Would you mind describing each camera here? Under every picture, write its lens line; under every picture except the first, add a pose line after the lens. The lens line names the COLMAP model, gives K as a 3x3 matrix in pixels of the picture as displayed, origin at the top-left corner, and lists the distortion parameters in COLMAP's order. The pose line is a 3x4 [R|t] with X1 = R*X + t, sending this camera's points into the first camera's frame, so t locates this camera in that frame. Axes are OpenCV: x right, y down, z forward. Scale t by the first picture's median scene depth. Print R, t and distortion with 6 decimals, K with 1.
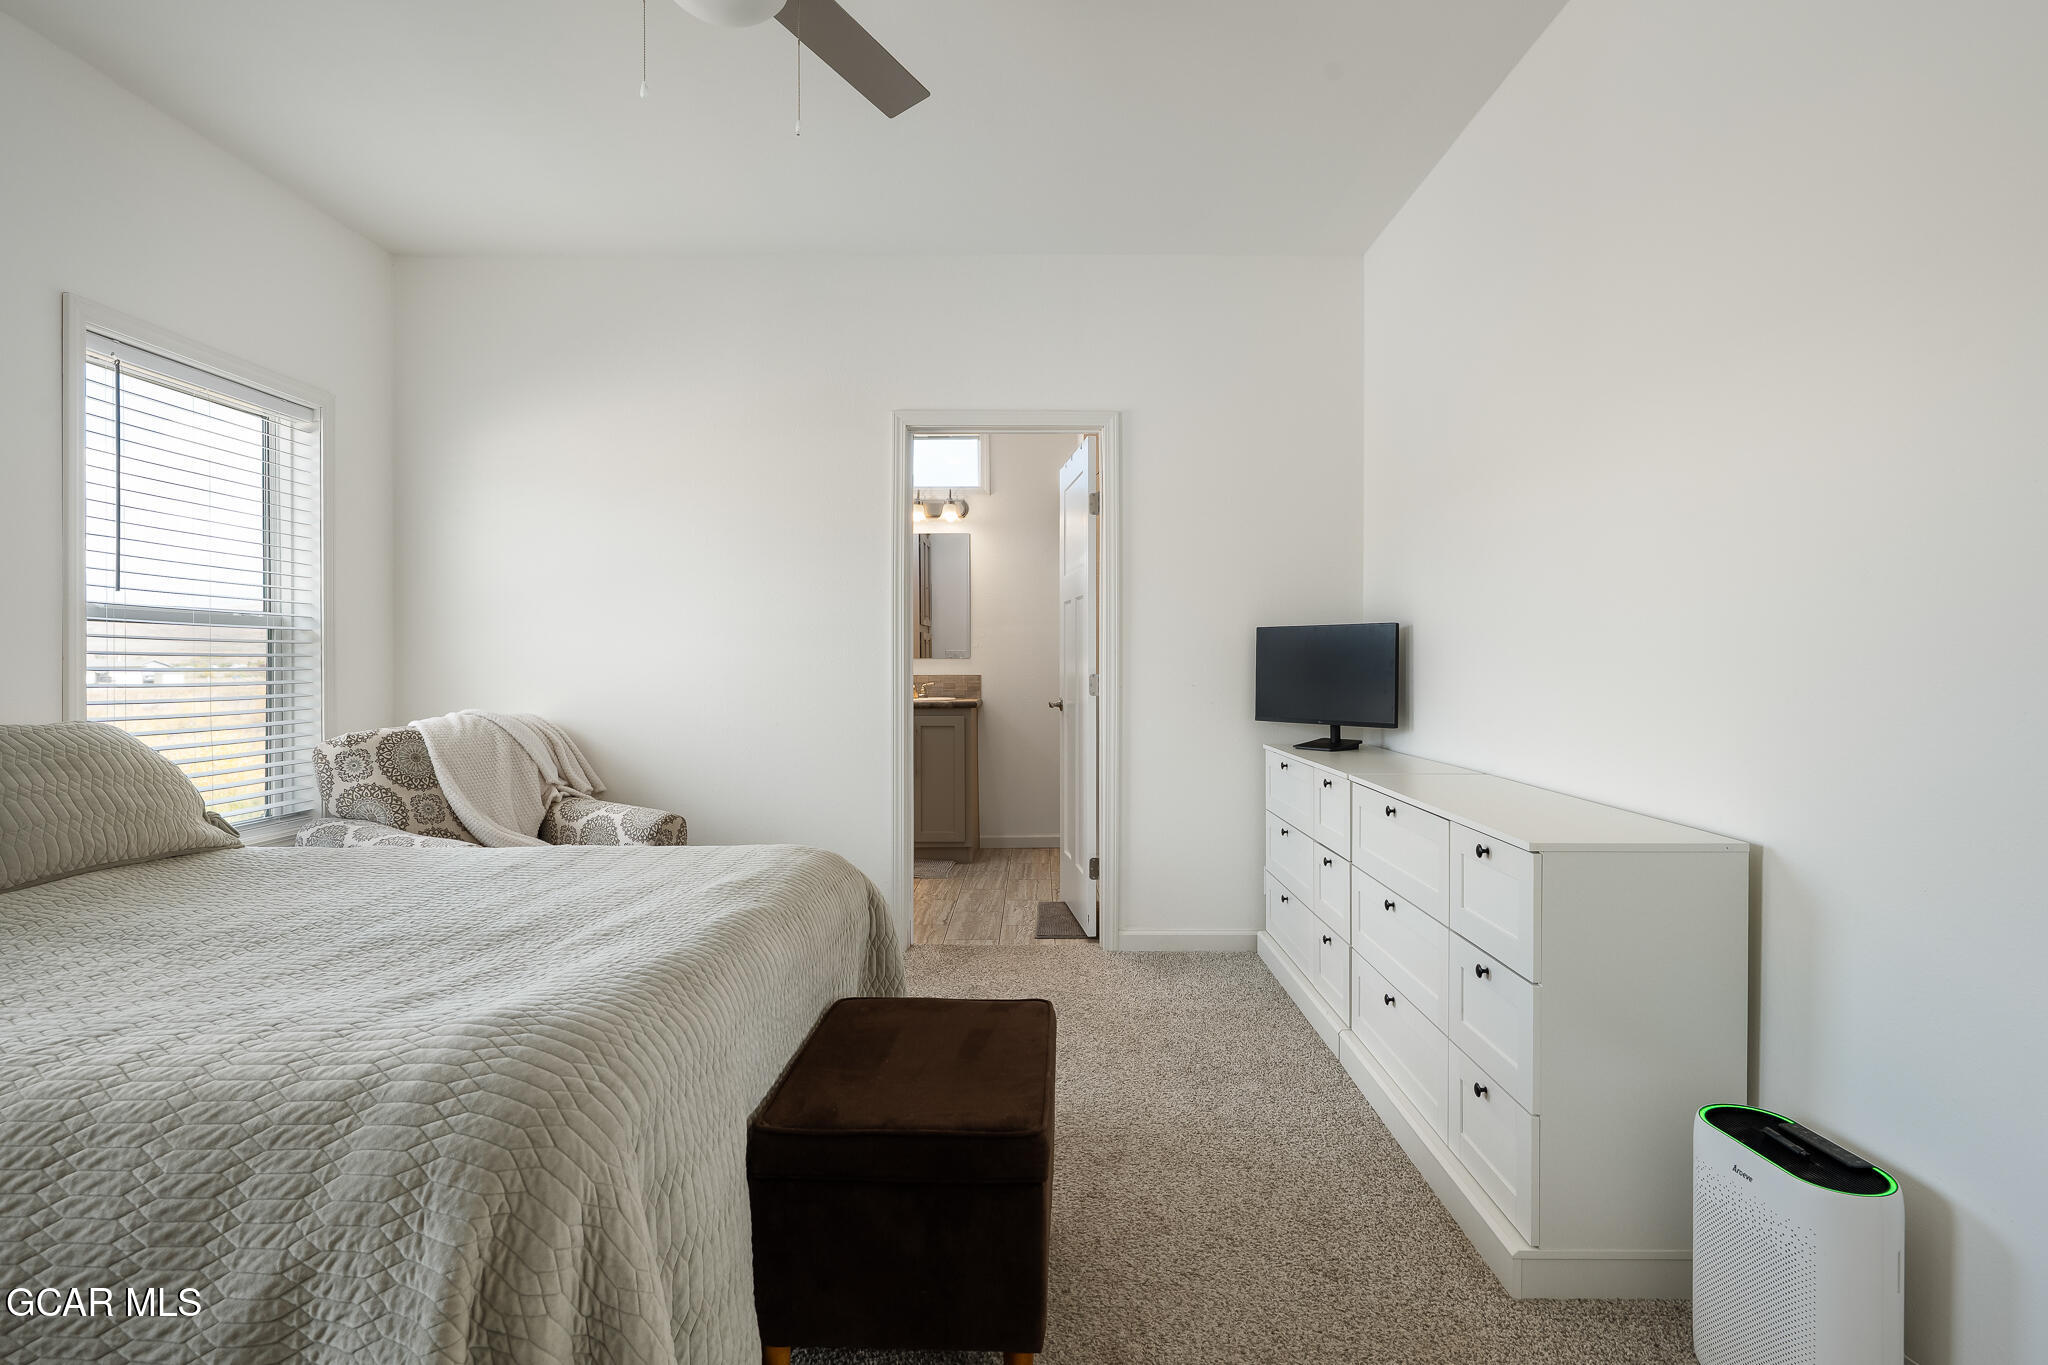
lens RADIAL K [[1028.7, 0, 1027.9], [0, 1028.7, 675.2], [0, 0, 1]] dist [-0.001904, -0.001408]
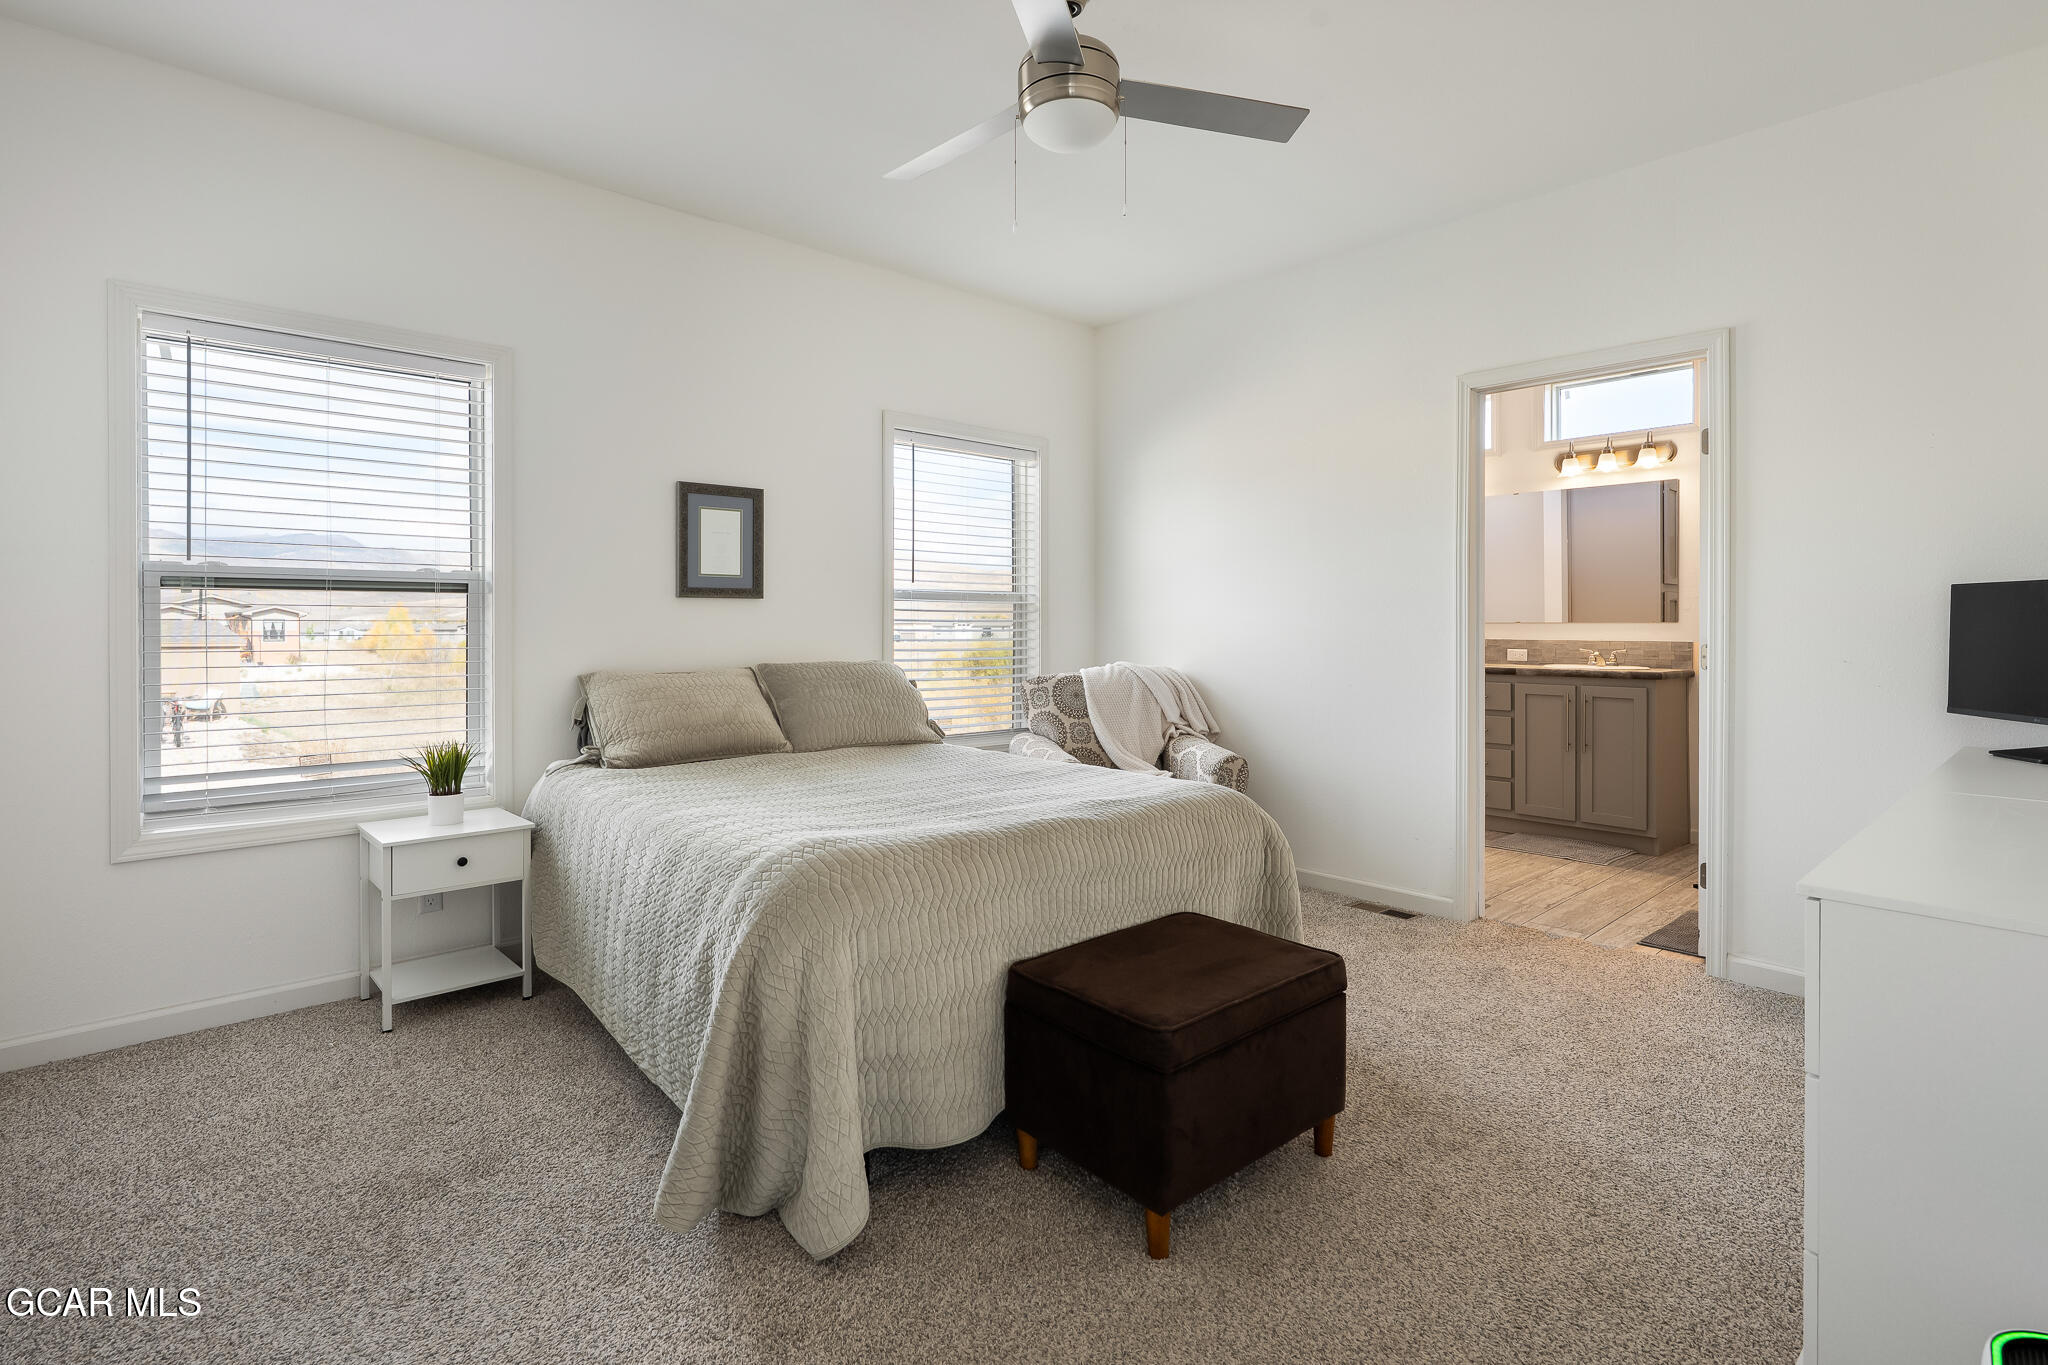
lens RADIAL K [[944.9, 0, 954.7], [0, 944.9, 632.7], [0, 0, 1]] dist [-0.012581, 0.001120]
pose [[0.663376, 0.010121, -0.748218, 0.241919], [-0.011759, 0.999926, 0.003100, -0.005705], [0.748194, 0.006742, 0.663446, 0.035088]]
